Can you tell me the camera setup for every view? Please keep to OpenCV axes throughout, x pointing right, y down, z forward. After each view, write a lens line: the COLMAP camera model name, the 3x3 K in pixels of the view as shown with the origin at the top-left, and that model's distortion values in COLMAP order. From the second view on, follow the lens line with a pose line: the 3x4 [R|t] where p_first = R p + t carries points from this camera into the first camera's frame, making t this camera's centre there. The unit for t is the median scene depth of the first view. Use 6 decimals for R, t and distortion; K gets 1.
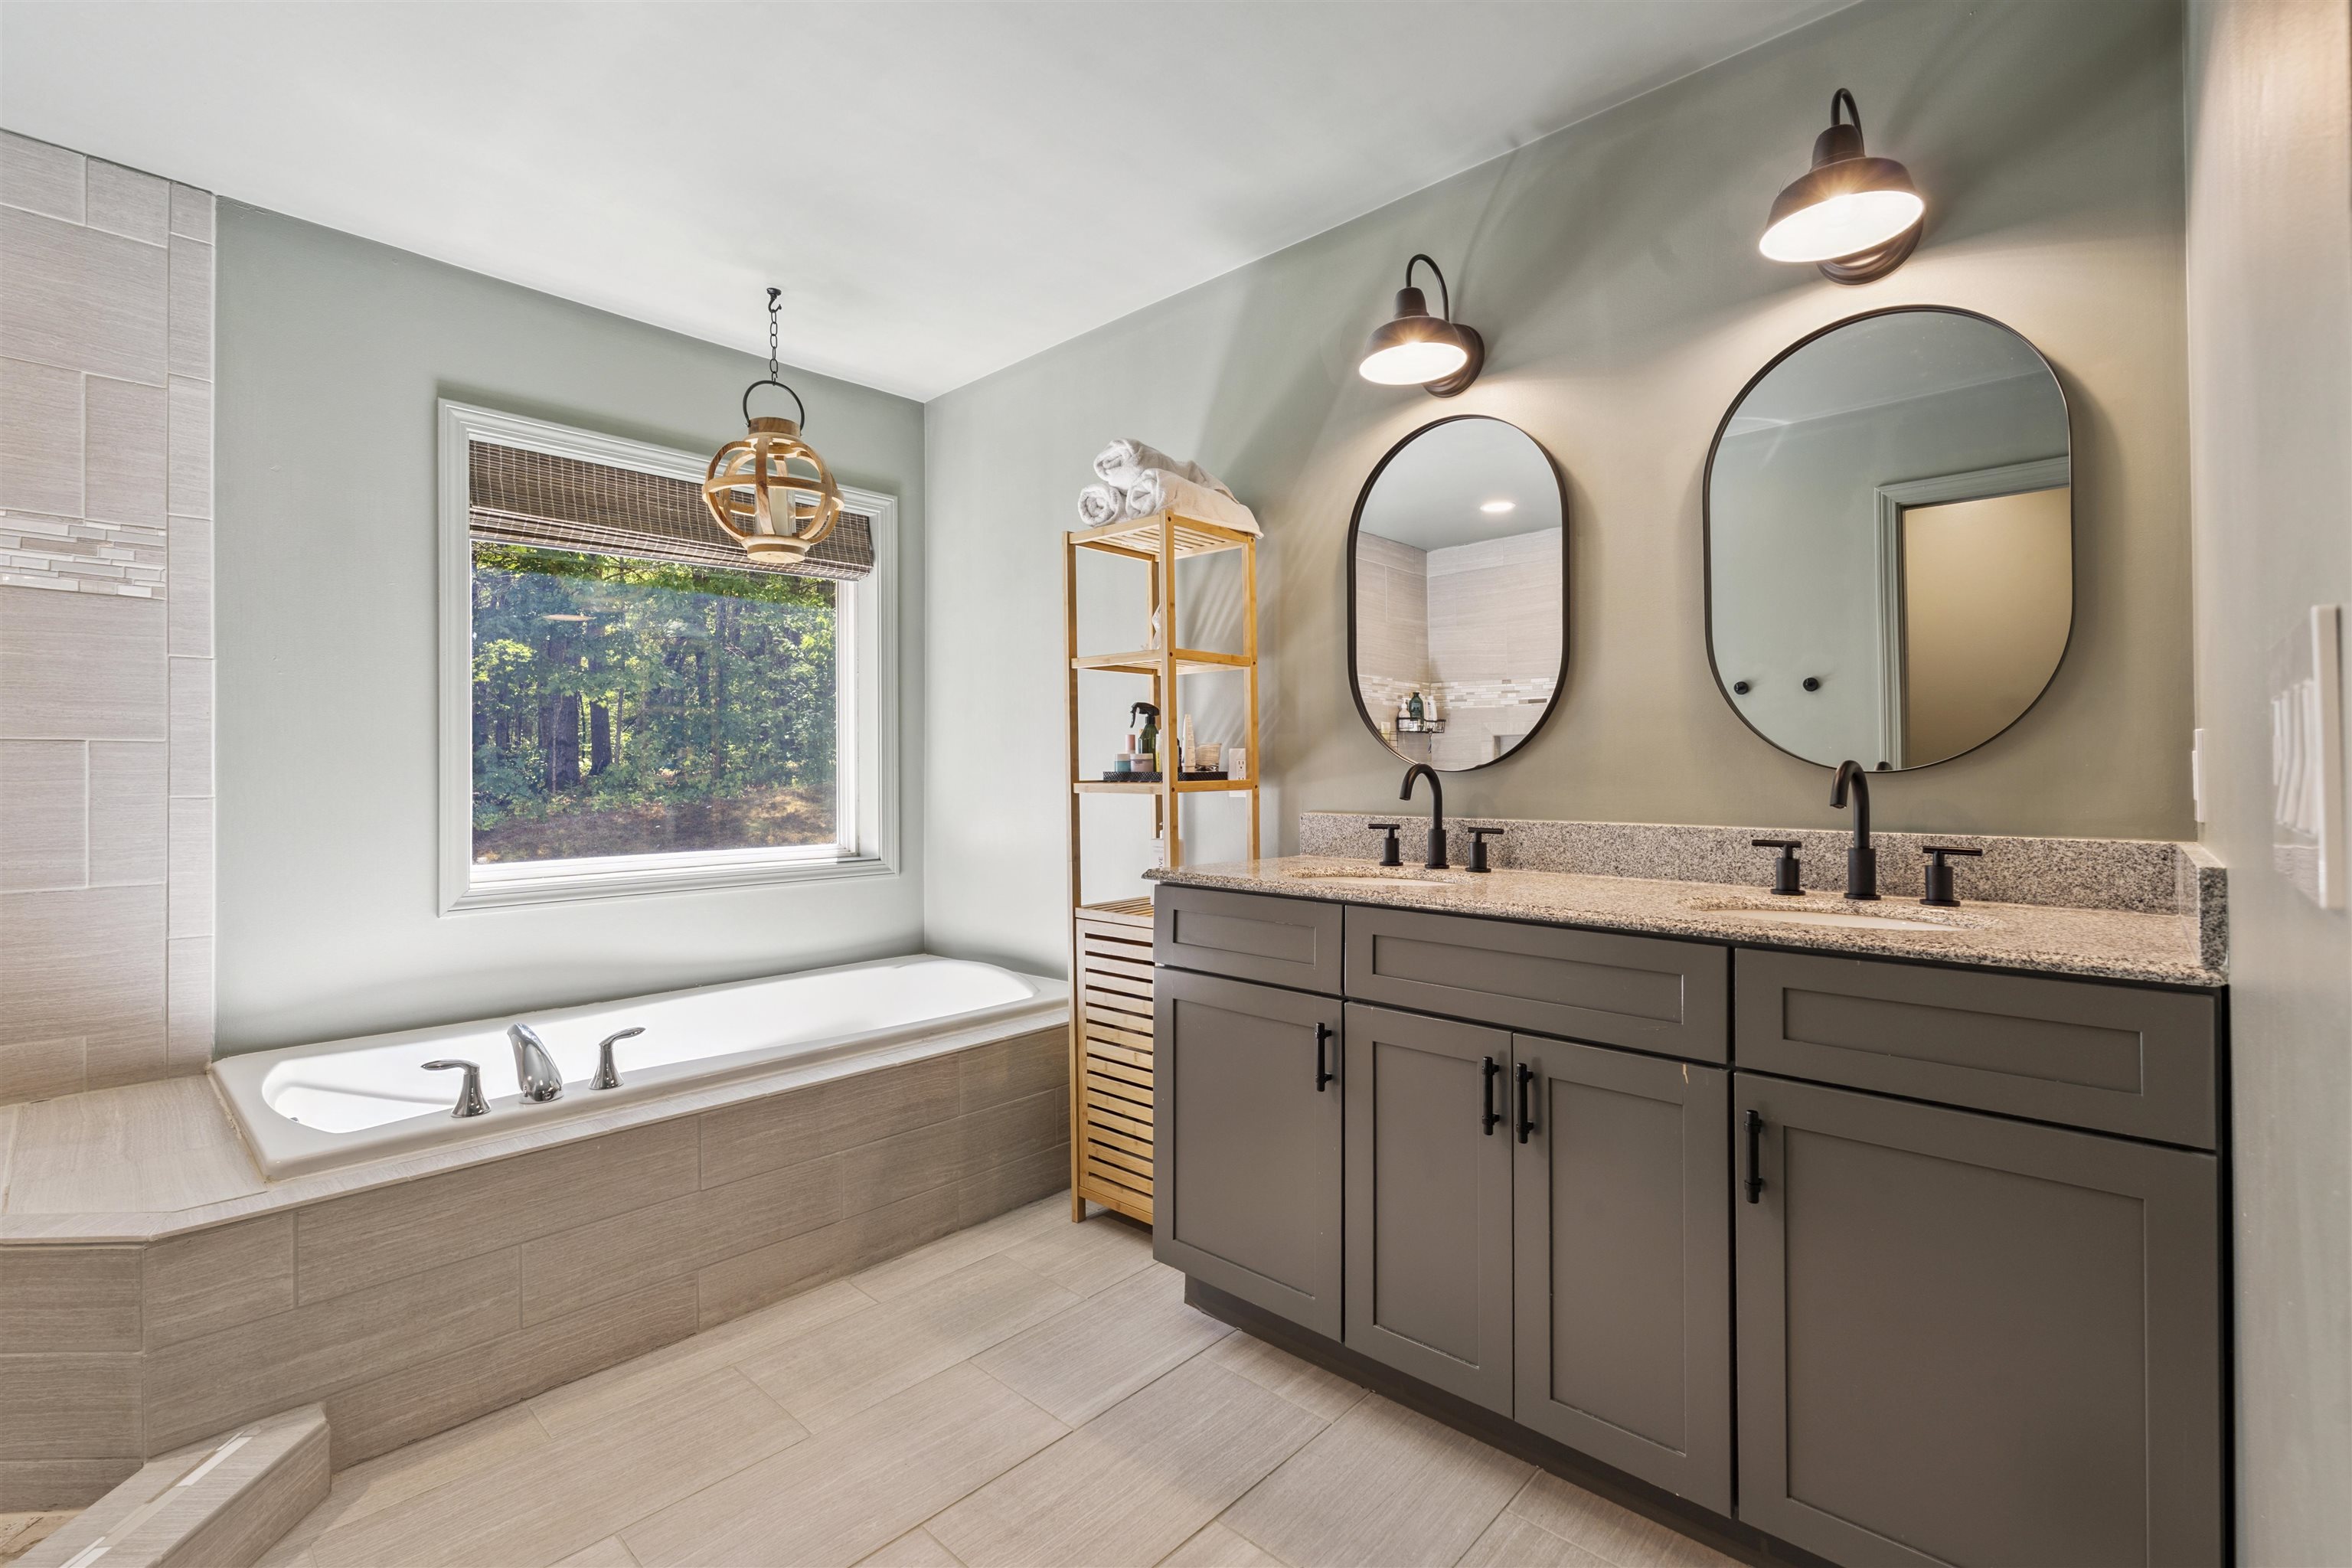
lens RADIAL K [[1043.7, 0, 1177.5], [0, 1043.7, 774.4], [0, 0, 1]] dist [-0.005210, 0.002133]
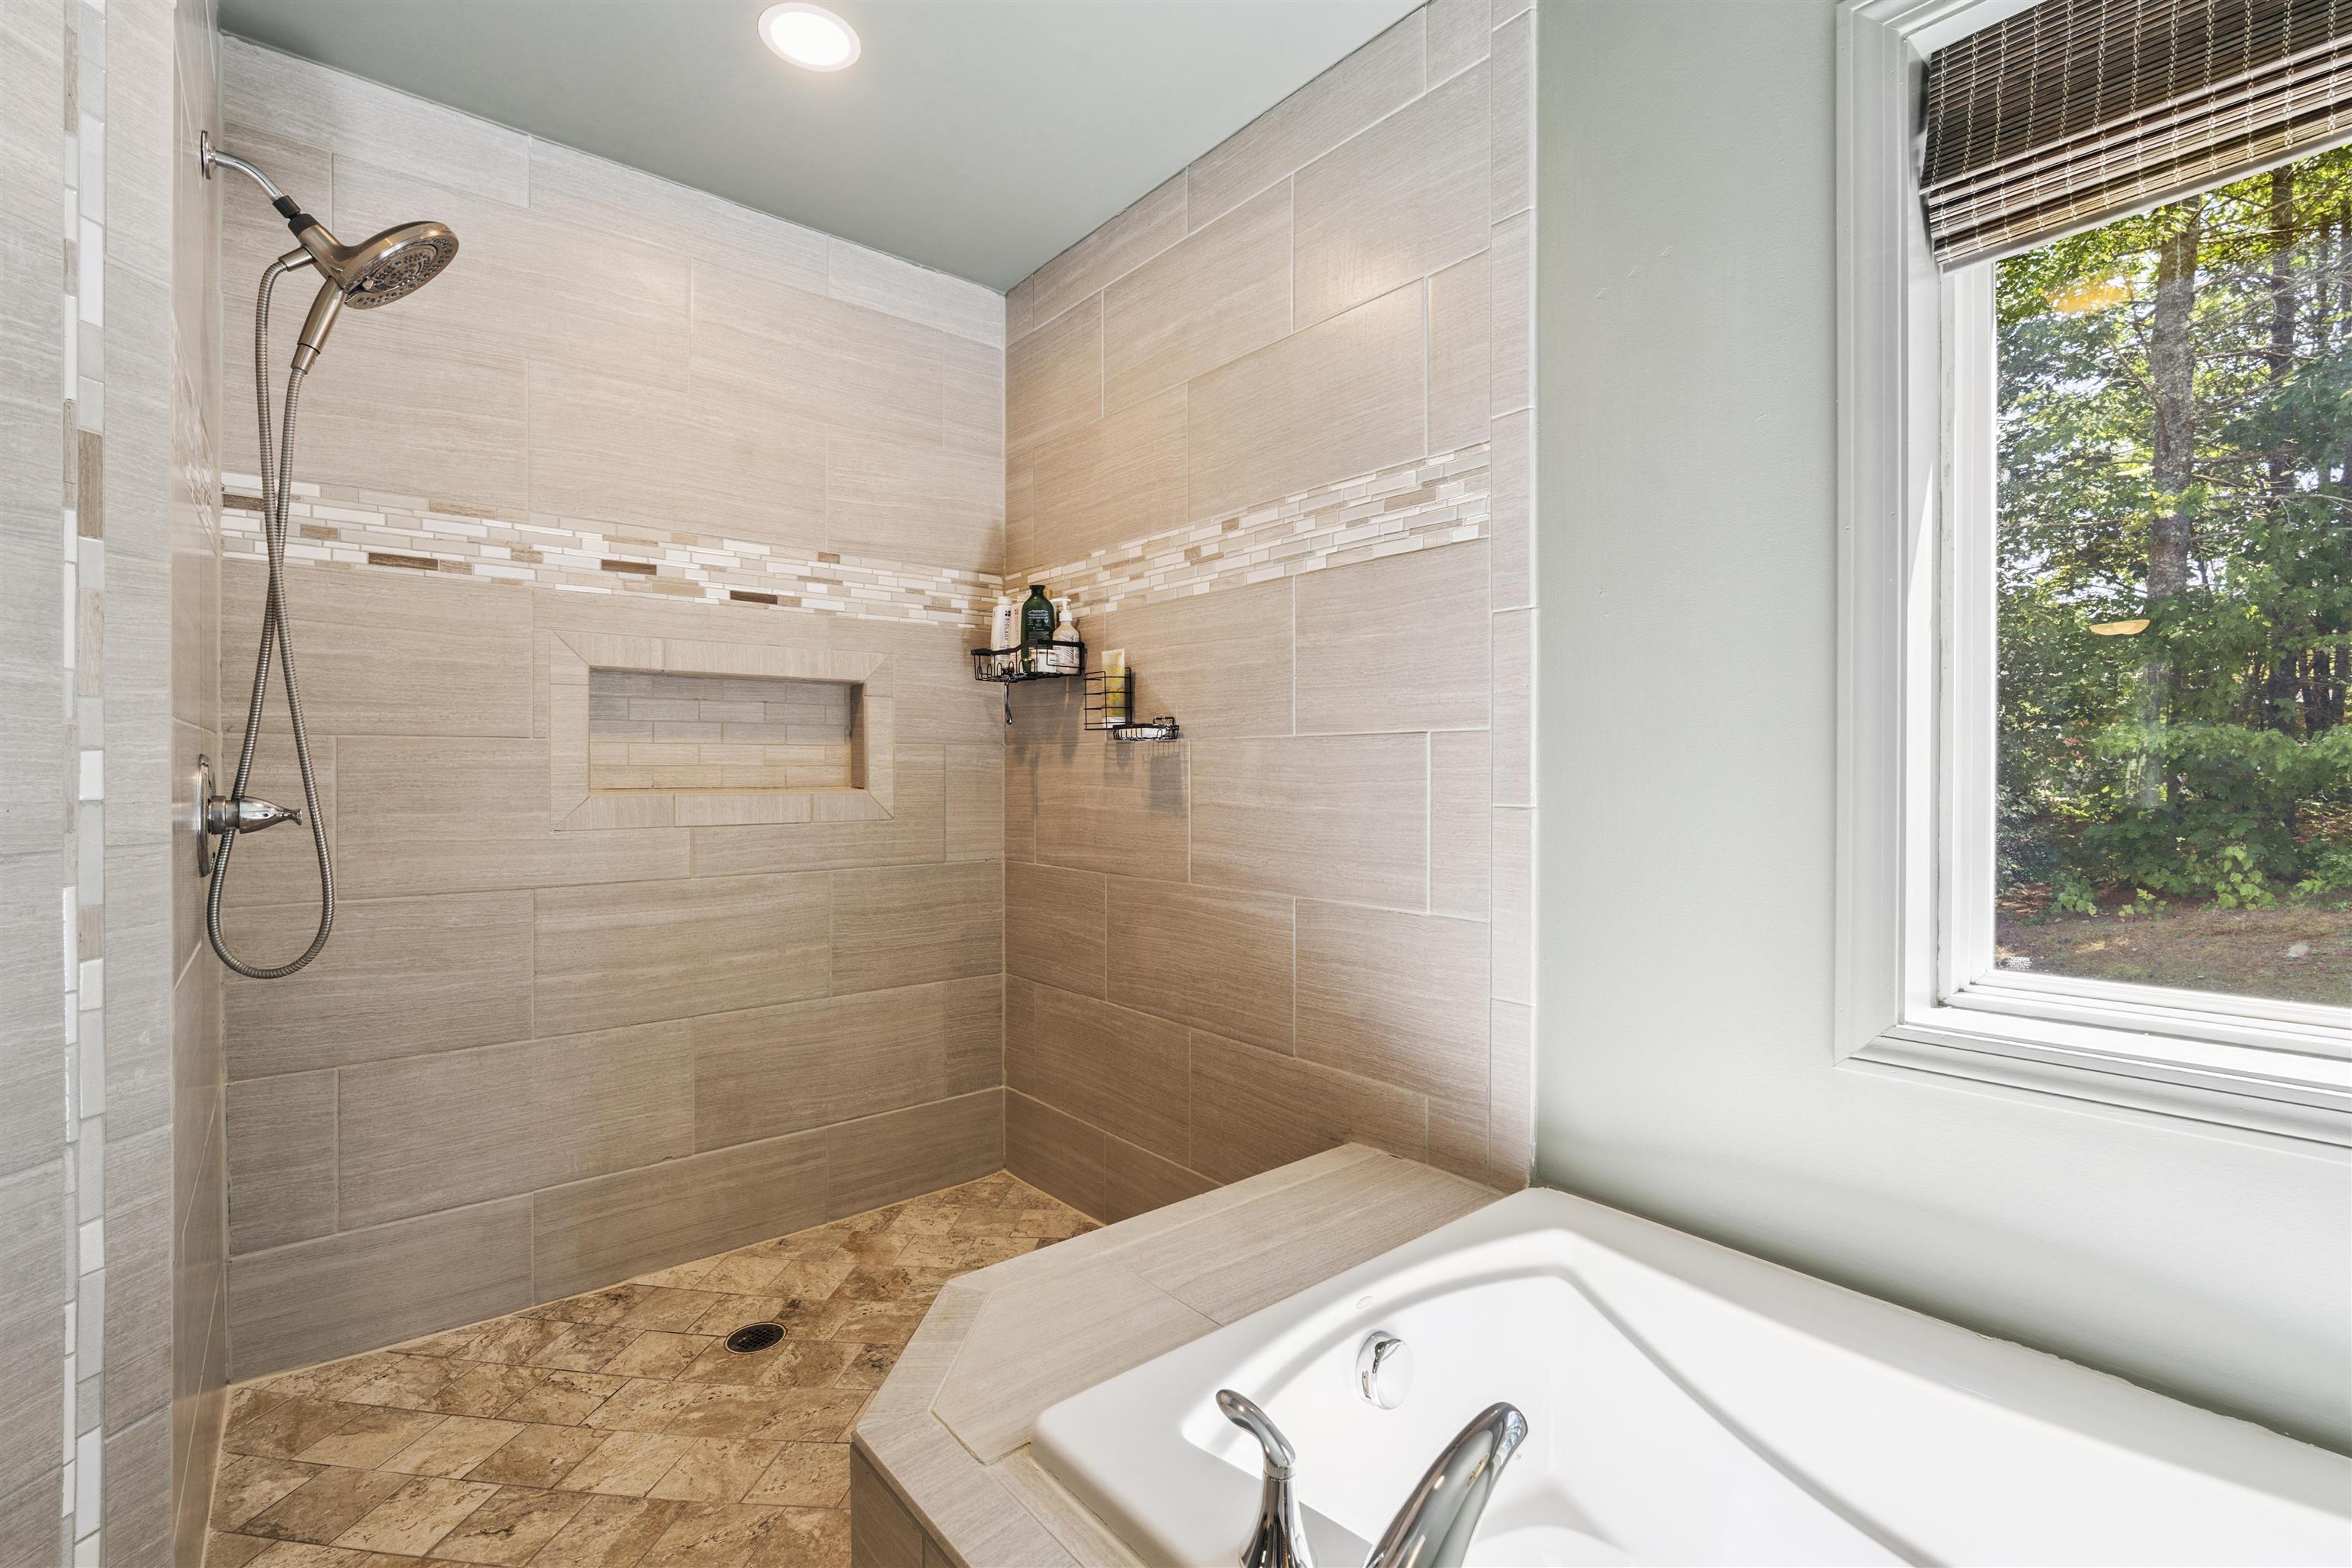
lens RADIAL K [[1043.7, 0, 1177.4], [0, 1043.7, 778.8], [0, 0, 1]] dist [-0.005210, 0.002133]
pose [[-0.123219, 0.011421, -0.992314, -0.219349], [0.001315, 0.999935, 0.011346, -0.005663], [0.992379, 0.000093, -0.123226, 0.900822]]
